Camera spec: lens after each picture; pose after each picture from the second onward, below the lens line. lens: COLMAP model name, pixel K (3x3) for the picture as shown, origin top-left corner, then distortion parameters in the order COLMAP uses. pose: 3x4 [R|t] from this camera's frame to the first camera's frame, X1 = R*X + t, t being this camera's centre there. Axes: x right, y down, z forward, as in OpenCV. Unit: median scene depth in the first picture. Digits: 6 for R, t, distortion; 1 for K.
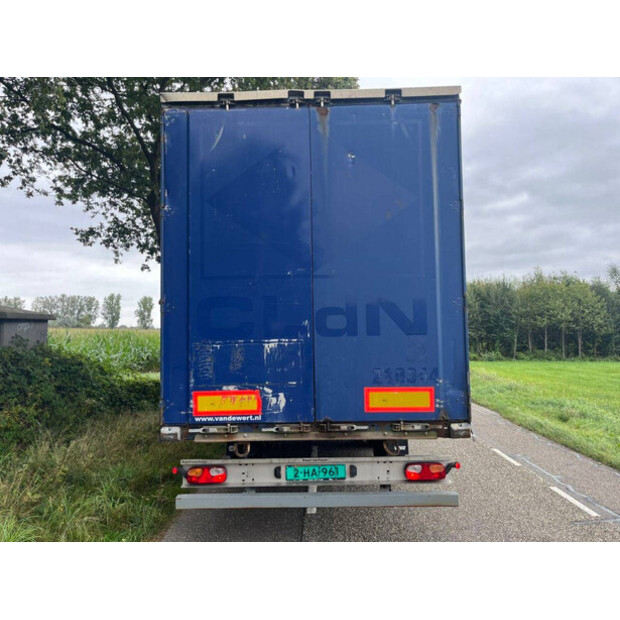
lens RADIAL K [[470.8, 0, 307.6], [0, 470.8, 308.8], [0, 0, 1]] dist [0.062161, -0.082847]
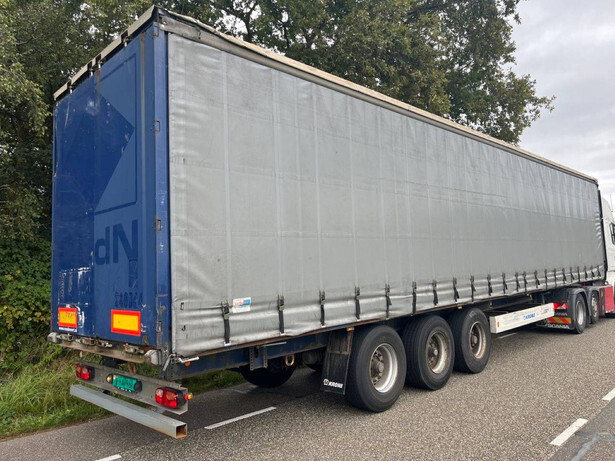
lens RADIAL K [[466.6, 0, 307.5], [0, 466.6, 230.5], [0, 0, 1]] dist [0.062416, -0.081116]
pose [[0.718547, -0.075282, -0.691392, 1.225431], [0.072447, 0.996818, -0.033246, 0.051240], [0.691695, -0.026200, 0.721714, 0.524540]]
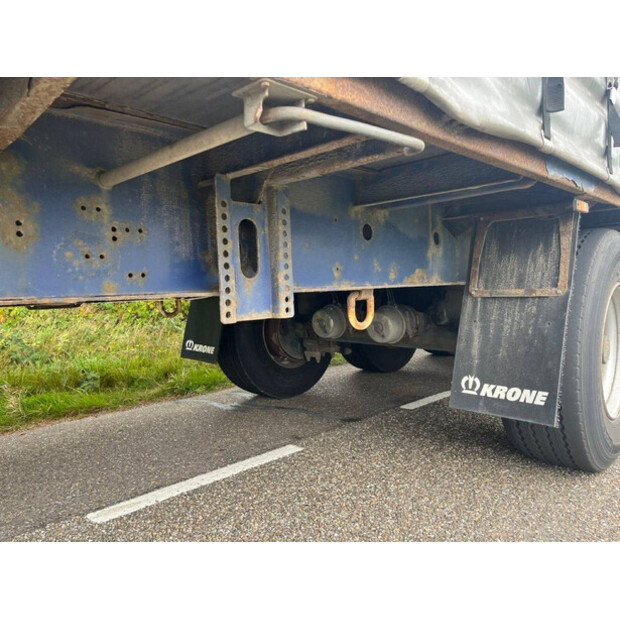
lens RADIAL K [[470.8, 0, 307.6], [0, 470.8, 308.8], [0, 0, 1]] dist [0.062161, -0.082847]
pose [[0.720138, 0.031859, -0.693099, 0.452679], [0.054203, 0.993309, 0.101976, 0.336390], [0.691710, -0.111005, 0.713593, 1.150312]]
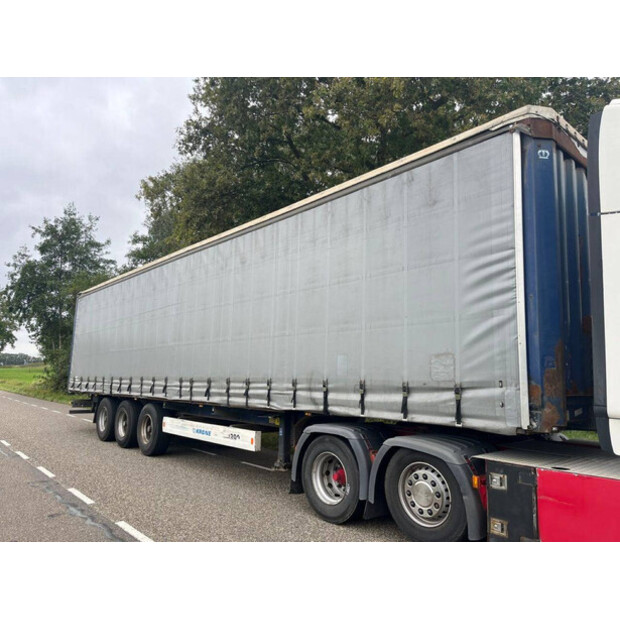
lens RADIAL K [[470.8, 0, 307.6], [0, 470.8, 308.8], [0, 0, 1]] dist [0.062161, -0.082847]
pose [[-0.741422, -0.079713, -0.666287, 1.411791], [0.041816, 0.985501, -0.164434, 0.313684], [0.669735, -0.149776, -0.727339, 4.806019]]
